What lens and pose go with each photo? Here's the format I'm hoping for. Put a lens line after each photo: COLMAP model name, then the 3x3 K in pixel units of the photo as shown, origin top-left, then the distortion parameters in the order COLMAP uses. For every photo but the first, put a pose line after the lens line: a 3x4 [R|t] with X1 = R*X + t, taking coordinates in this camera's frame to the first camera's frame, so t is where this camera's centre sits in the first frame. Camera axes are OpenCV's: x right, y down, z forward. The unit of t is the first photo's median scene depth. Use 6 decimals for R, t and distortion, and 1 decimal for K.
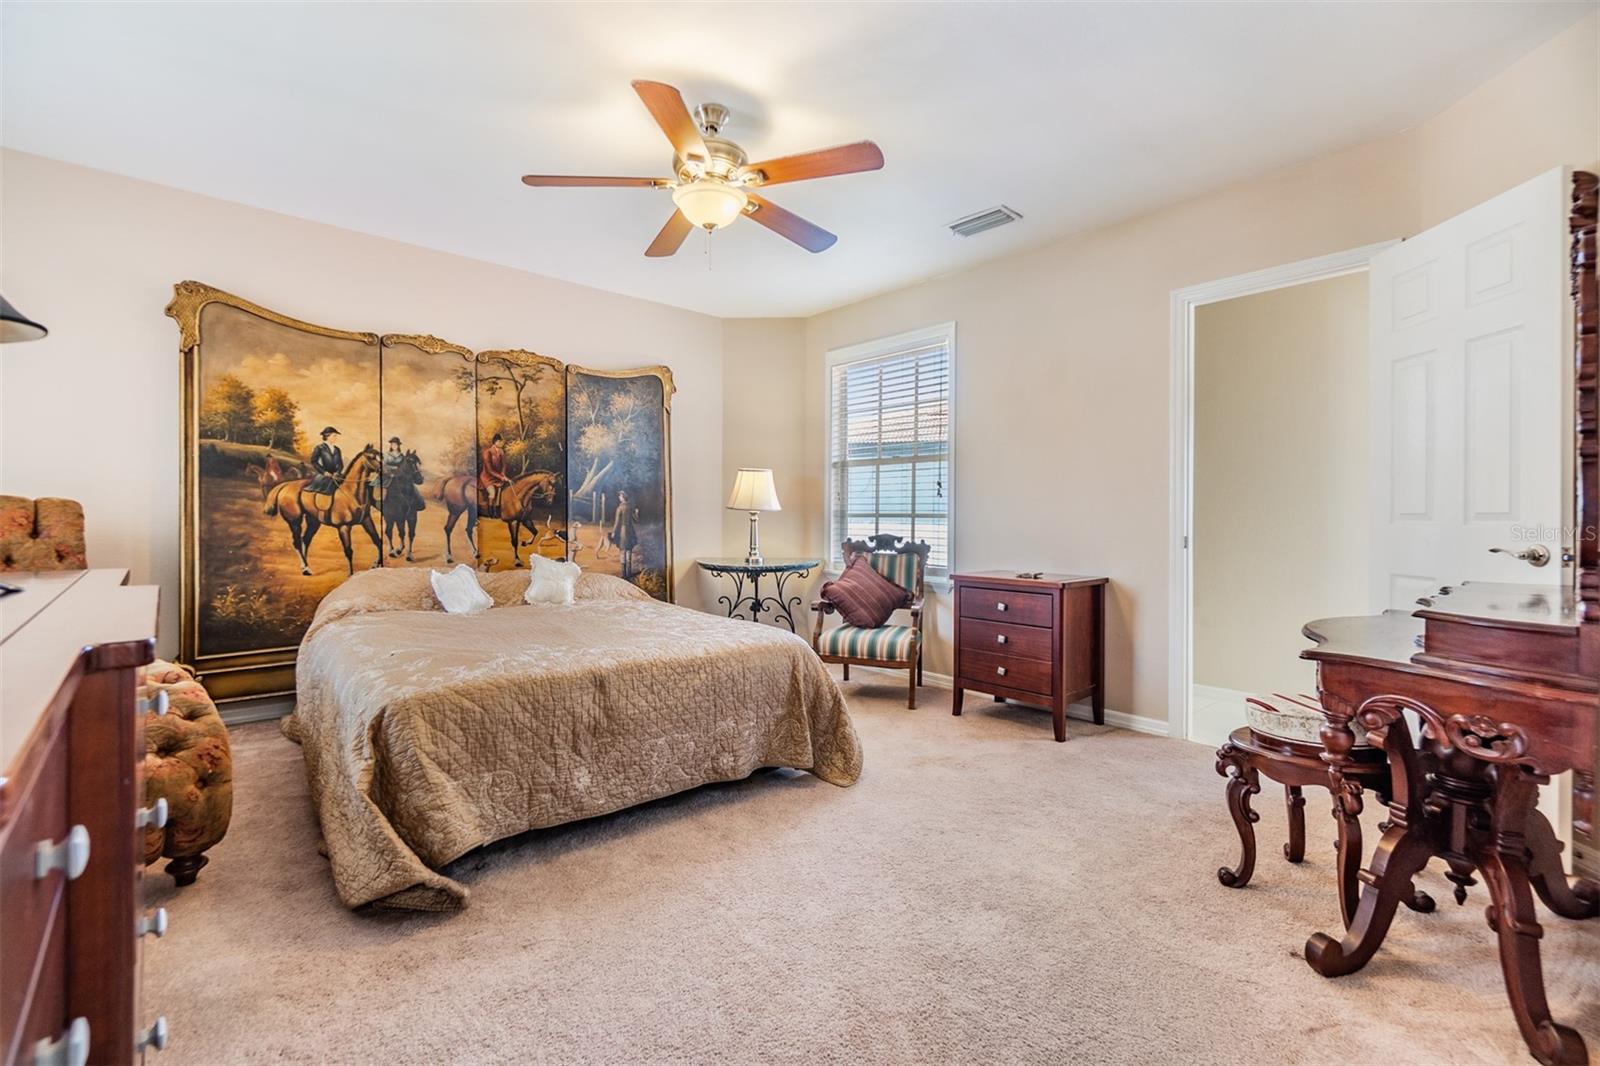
lens RADIAL K [[699.6, 0, 792.6], [0, 699.6, 526.8], [0, 0, 1]] dist [-0.002710, 0.000074]
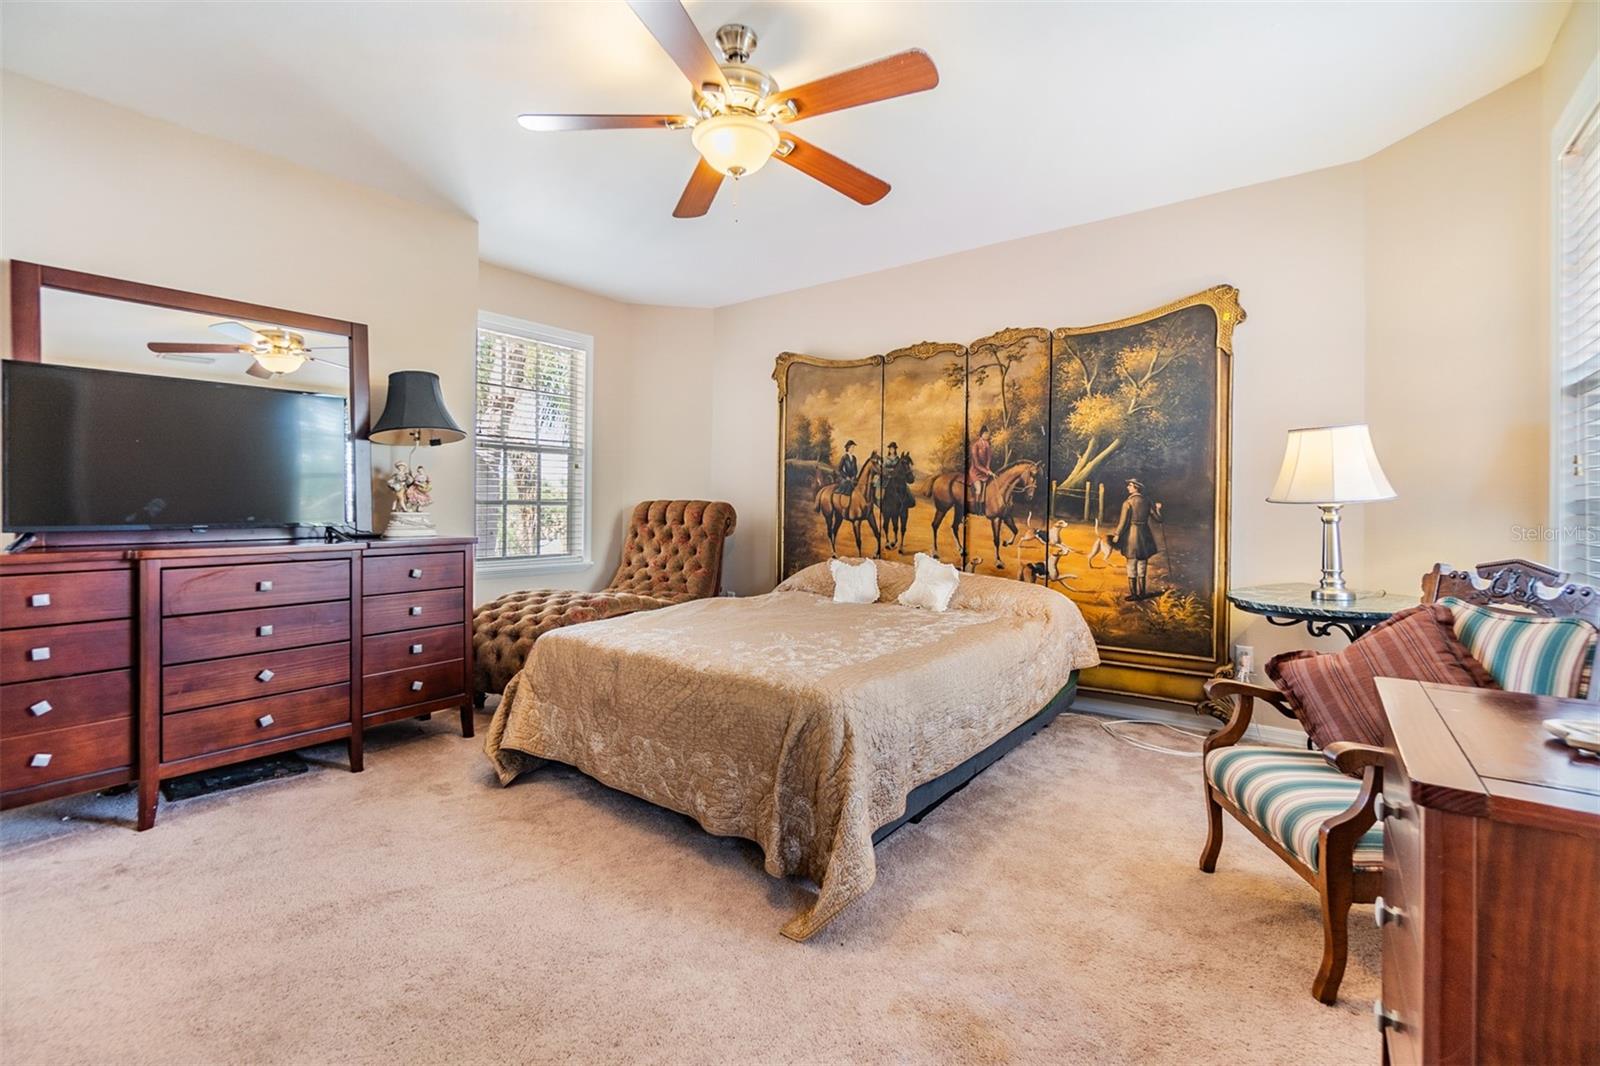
lens RADIAL K [[699.6, 0, 789.7], [0, 699.6, 515.7], [0, 0, 1]] dist [-0.002710, 0.000074]
pose [[0.191918, 0.003903, -0.981403, 0.485031], [-0.018067, 0.999837, 0.000443, -0.007816], [0.981245, 0.017646, 0.191957, 0.605414]]
